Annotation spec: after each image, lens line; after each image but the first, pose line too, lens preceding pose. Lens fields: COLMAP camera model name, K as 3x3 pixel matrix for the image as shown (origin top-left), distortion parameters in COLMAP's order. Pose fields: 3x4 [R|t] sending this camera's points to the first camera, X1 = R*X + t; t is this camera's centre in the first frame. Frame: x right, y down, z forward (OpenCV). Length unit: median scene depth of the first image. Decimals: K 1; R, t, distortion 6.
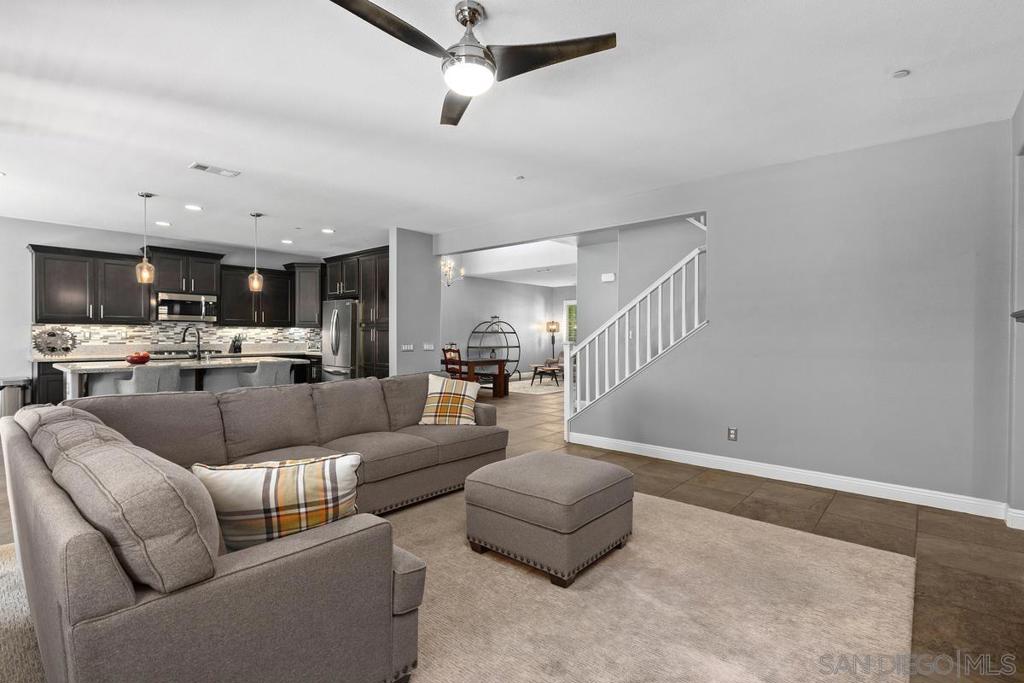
lens RADIAL K [[481.0, 0, 513.5], [0, 481.0, 337.2], [0, 0, 1]] dist [0.000238, -0.000049]
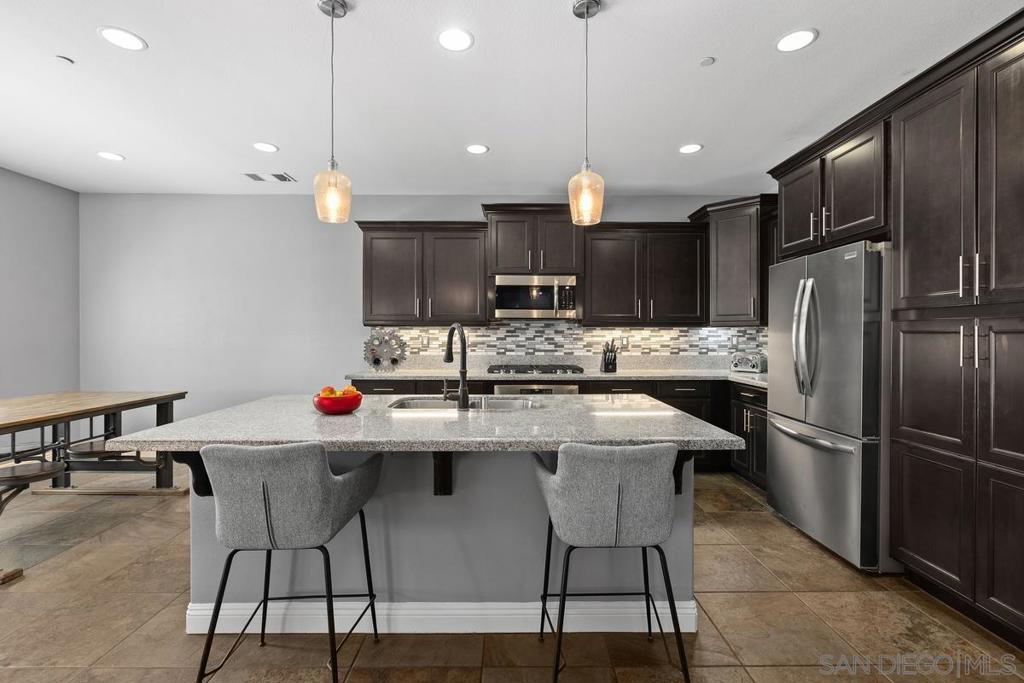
lens RADIAL K [[453.8, 0, 514.2], [0, 453.8, 336.5], [0, 0, 1]] dist [-0.001054, -0.000031]
pose [[0.662093, -0.000208, -0.749422, -0.257464], [-0.000606, 0.999999, -0.000813, -0.010539], [0.749422, 0.000993, 0.662092, 0.590383]]
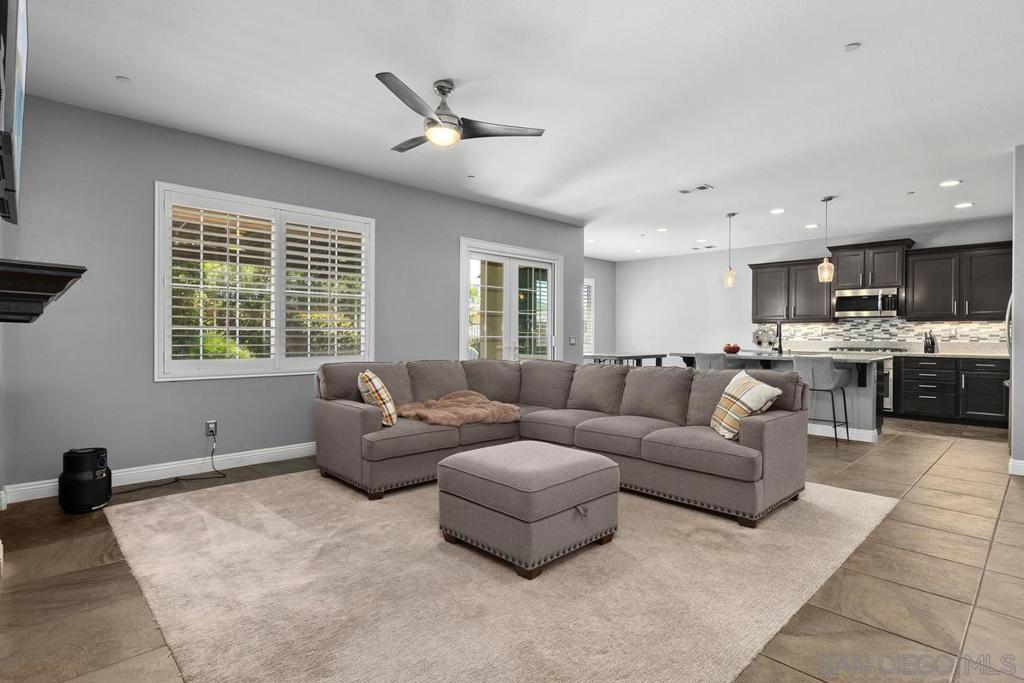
lens RADIAL K [[519.4, 0, 515.6], [0, 519.4, 336.5], [0, 0, 1]] dist [0.003461, 0.000533]
pose [[-0.078438, -0.000980, -0.996918, 0.400668], [-0.008679, 0.999962, -0.000300, 0.011318], [0.996881, 0.008629, -0.078444, 0.387231]]
